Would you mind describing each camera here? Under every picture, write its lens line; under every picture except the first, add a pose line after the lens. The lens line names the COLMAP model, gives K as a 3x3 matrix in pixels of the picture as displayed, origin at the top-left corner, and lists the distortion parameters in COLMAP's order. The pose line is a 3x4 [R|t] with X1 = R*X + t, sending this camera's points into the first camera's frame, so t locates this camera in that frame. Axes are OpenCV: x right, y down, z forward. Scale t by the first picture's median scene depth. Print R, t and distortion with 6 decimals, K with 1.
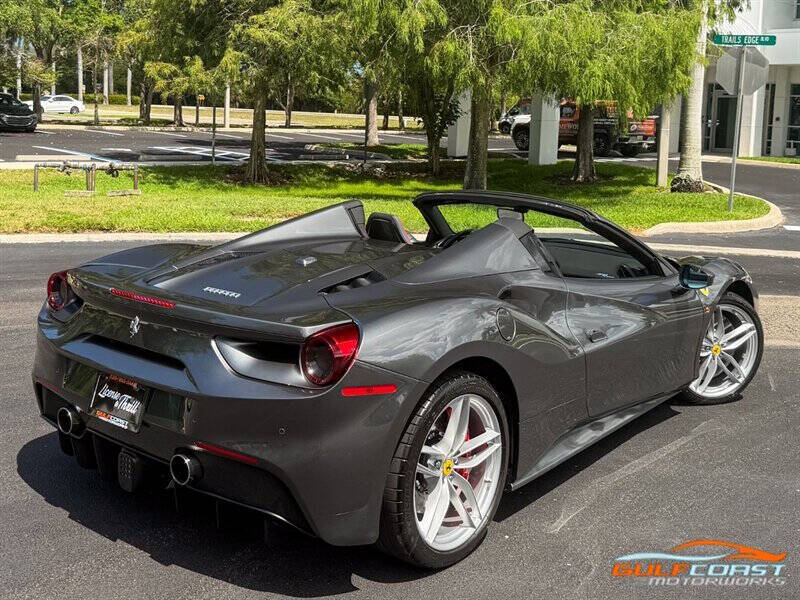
lens RADIAL K [[1018.1, 0, 372.5], [0, 1018.1, 197.9], [0, 0, 1]] dist [0.062355, -0.069618]
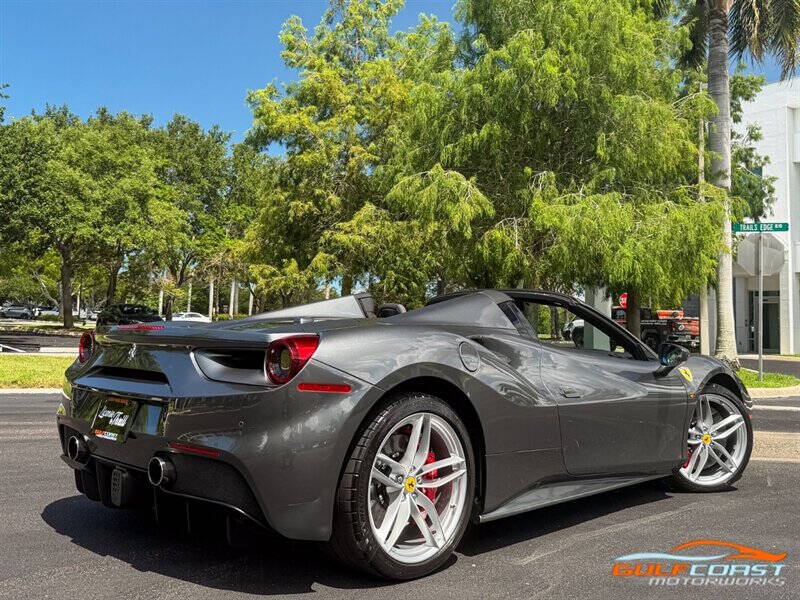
lens RADIAL K [[875.1, 0, 401.4], [0, 875.1, 244.7], [0, 0, 1]] dist [0.130209, -0.353075]
pose [[0.996511, -0.011458, -0.082670, 0.097581], [-0.005998, 0.978138, -0.207869, 0.143215], [0.083245, 0.207639, 0.974657, 0.036419]]
